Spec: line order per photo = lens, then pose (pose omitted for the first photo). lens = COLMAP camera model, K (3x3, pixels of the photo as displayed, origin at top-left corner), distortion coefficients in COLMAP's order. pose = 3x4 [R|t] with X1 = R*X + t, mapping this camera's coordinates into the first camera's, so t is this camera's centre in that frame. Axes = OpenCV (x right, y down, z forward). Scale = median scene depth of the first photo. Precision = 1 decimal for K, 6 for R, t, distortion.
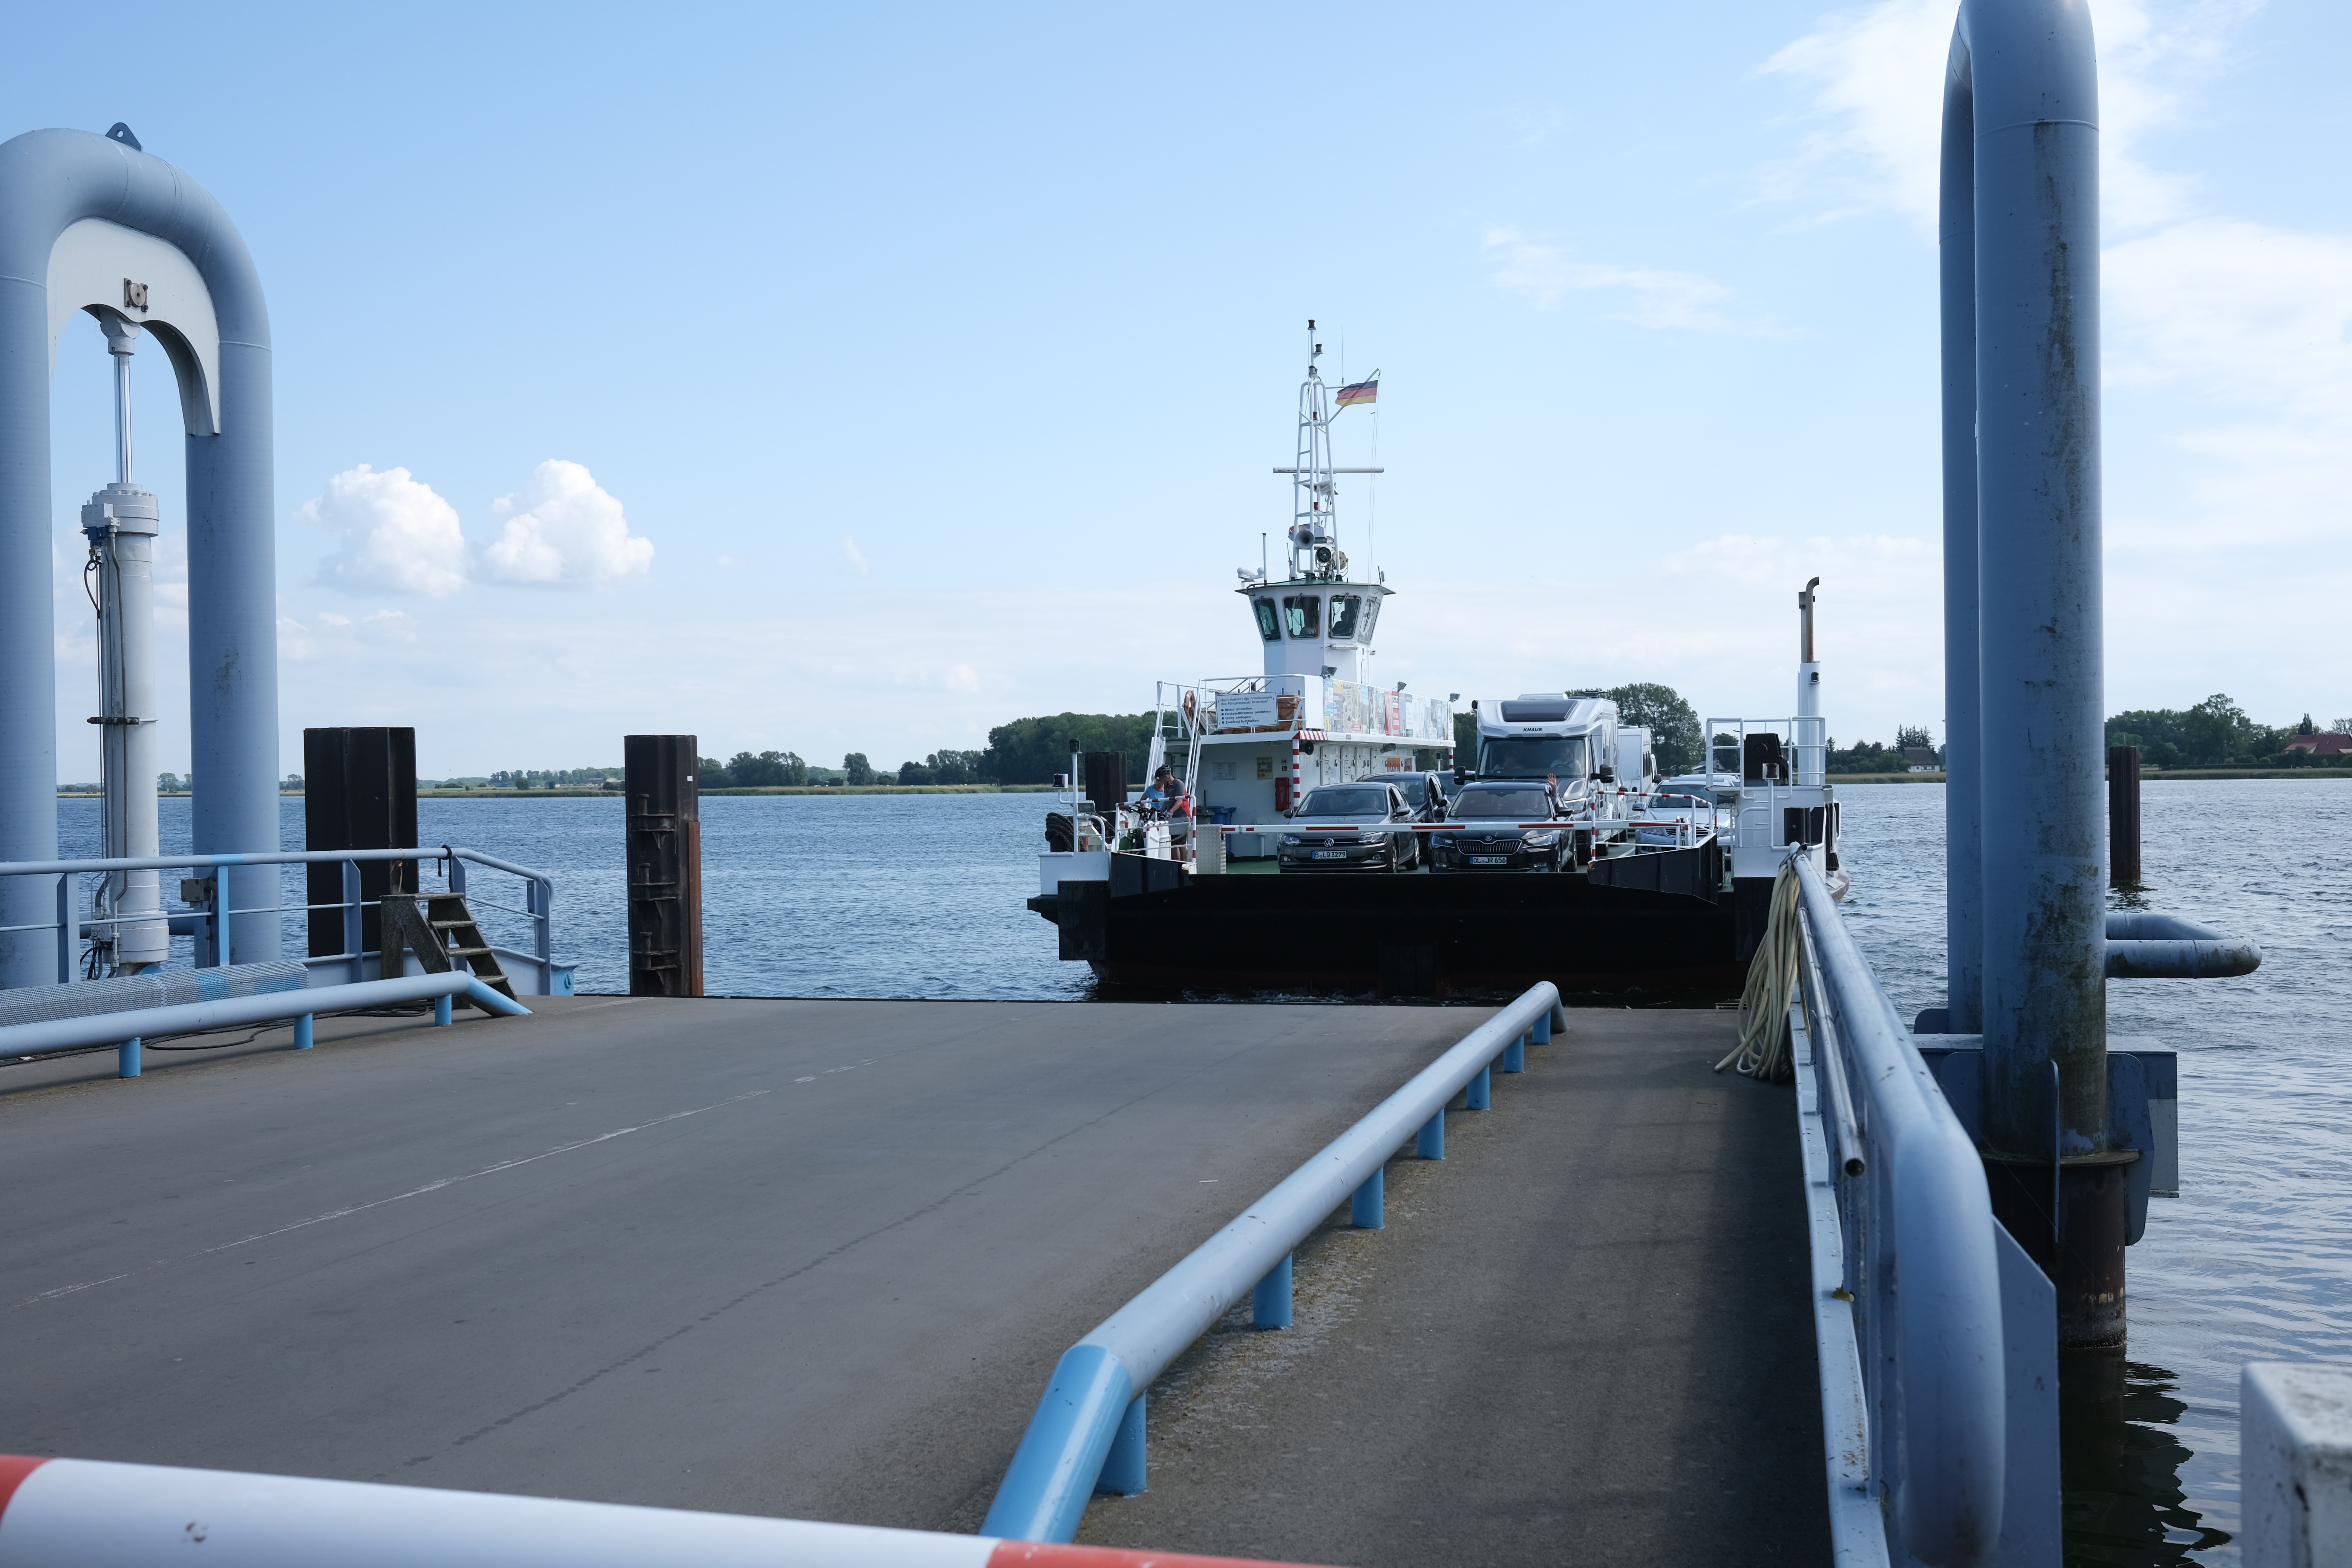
lens RADIAL K [[2391.0, 0, 1179.4], [0, 2391.0, 829.0], [0, 0, 1]] dist [0.019253, 0.000654]
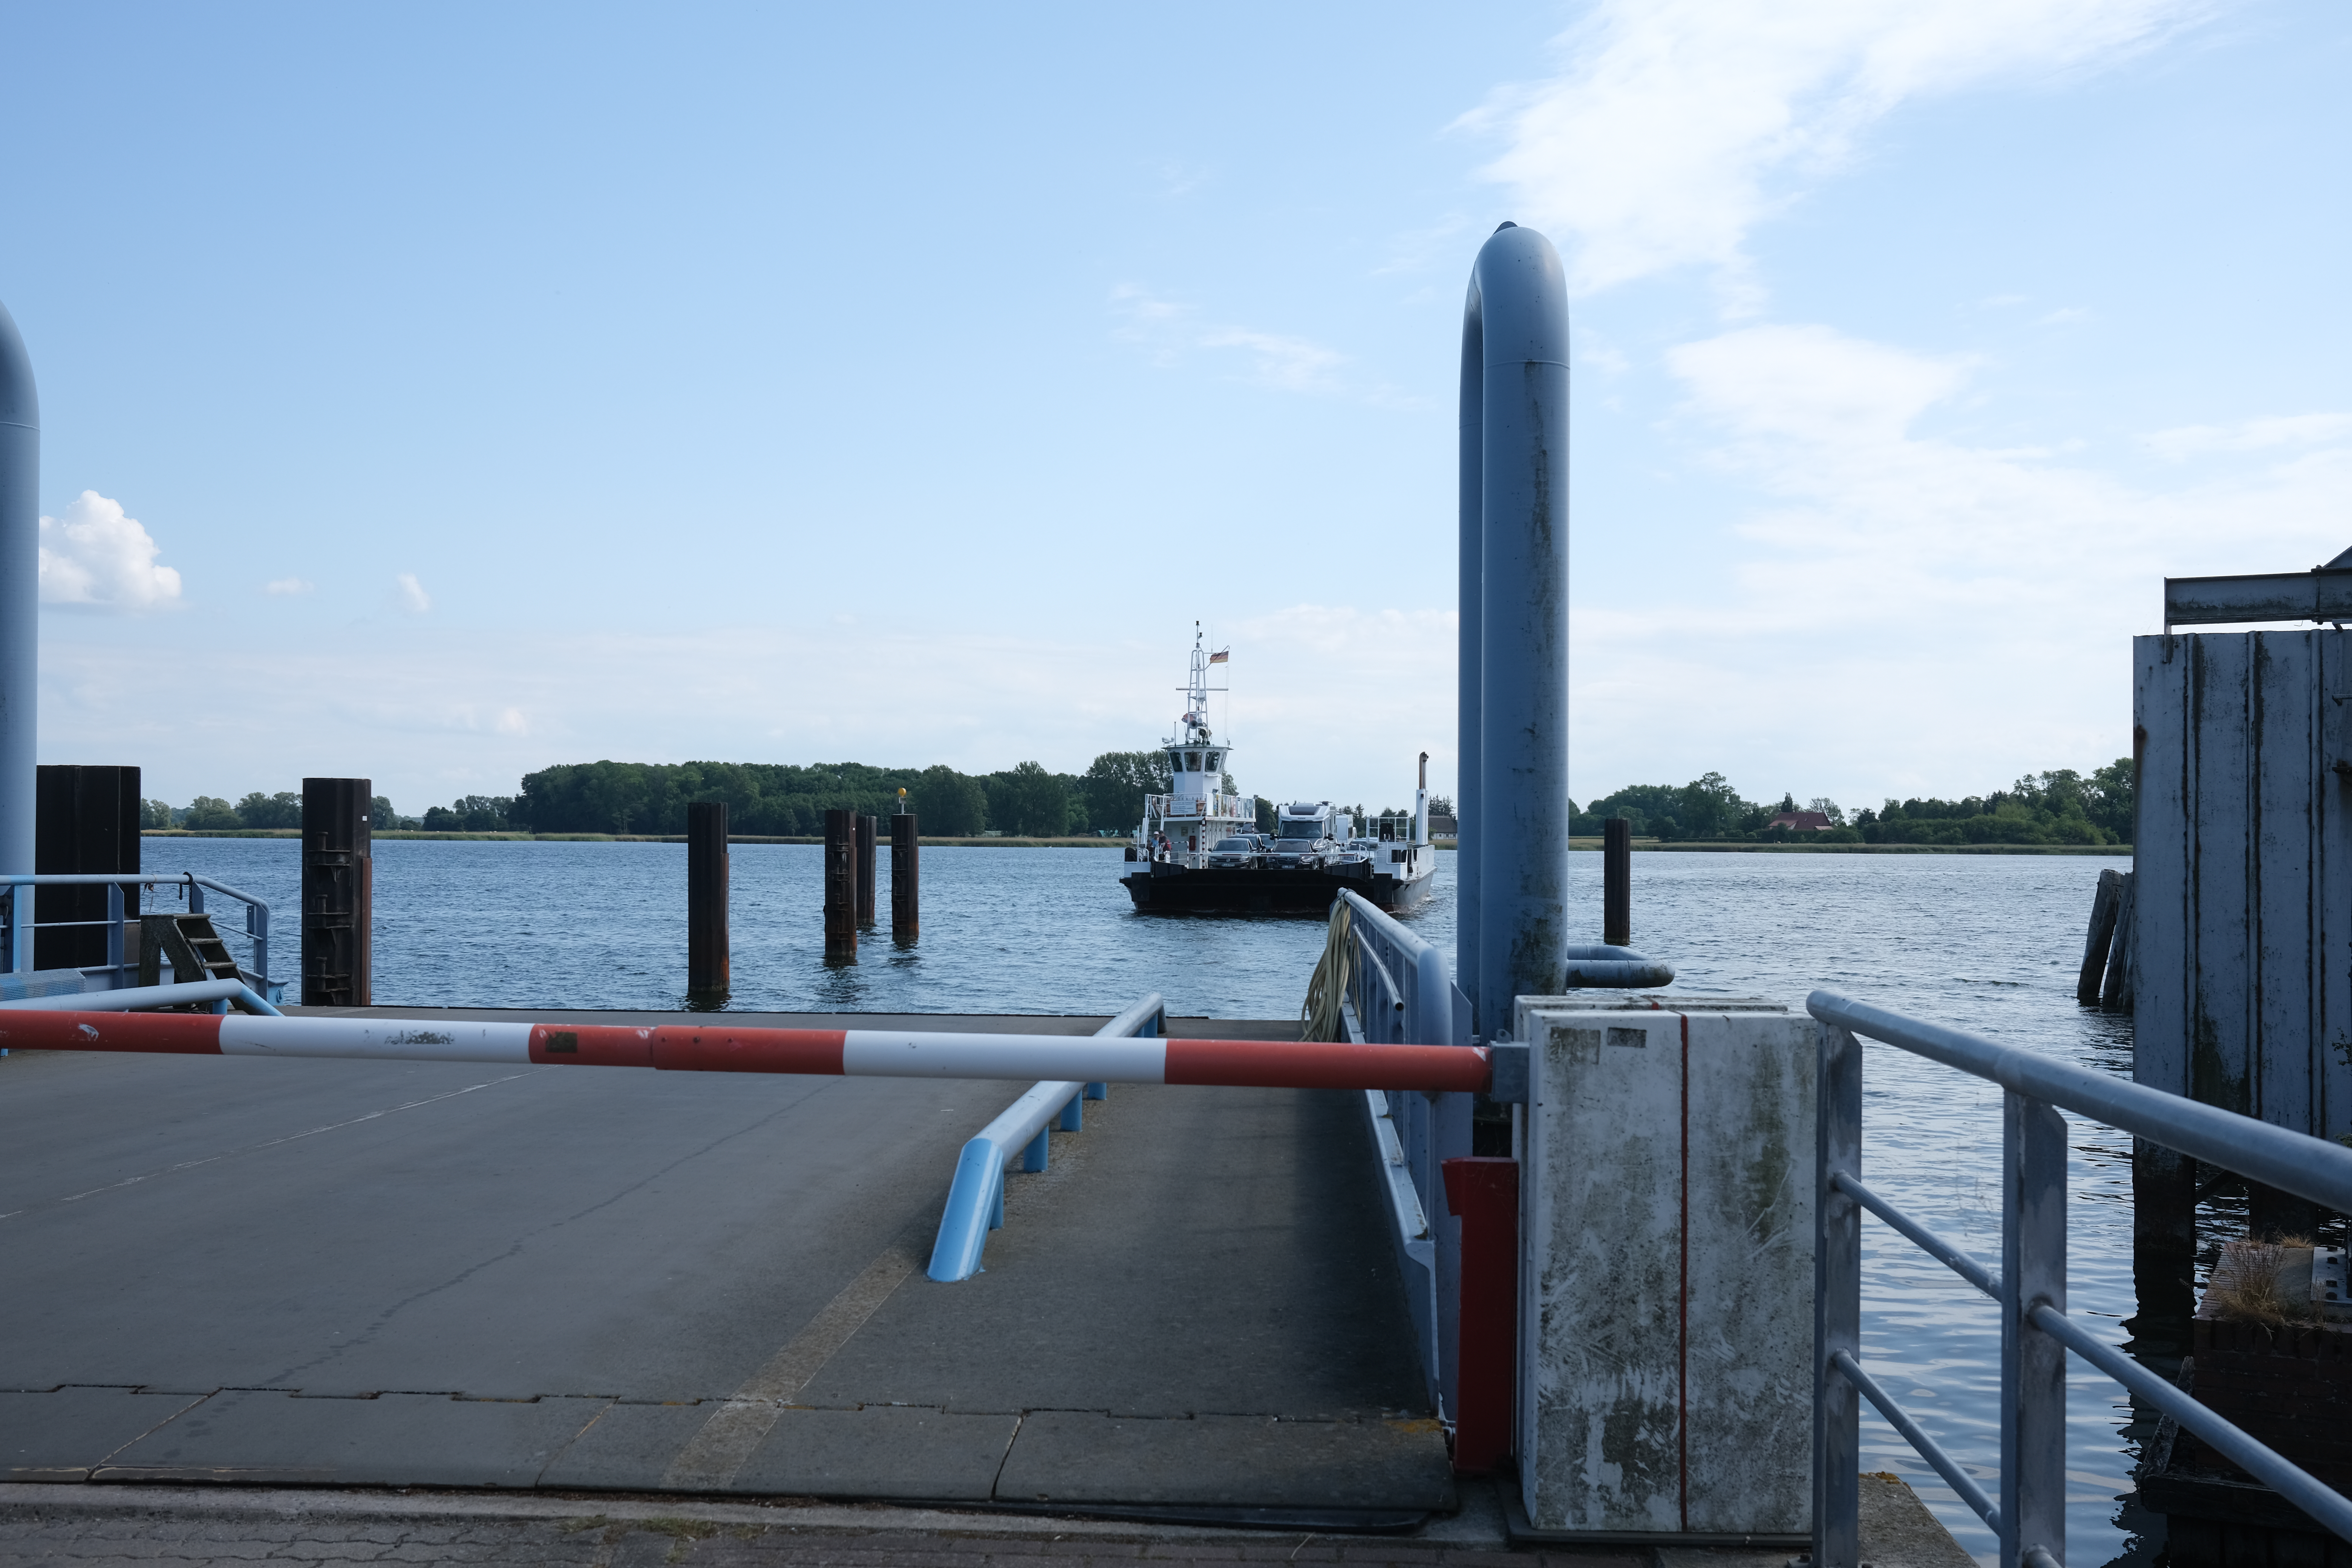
lens RADIAL K [[2375.7, 0, 1176.8], [0, 2375.7, 868.6], [0, 0, 1]] dist [0.049115, 0.002624]
pose [[0.981477, 0.018194, 0.190713, -0.058295], [-0.016853, 0.999821, -0.008649, 0.006479], [-0.190836, 0.005275, 0.981608, -0.184832]]
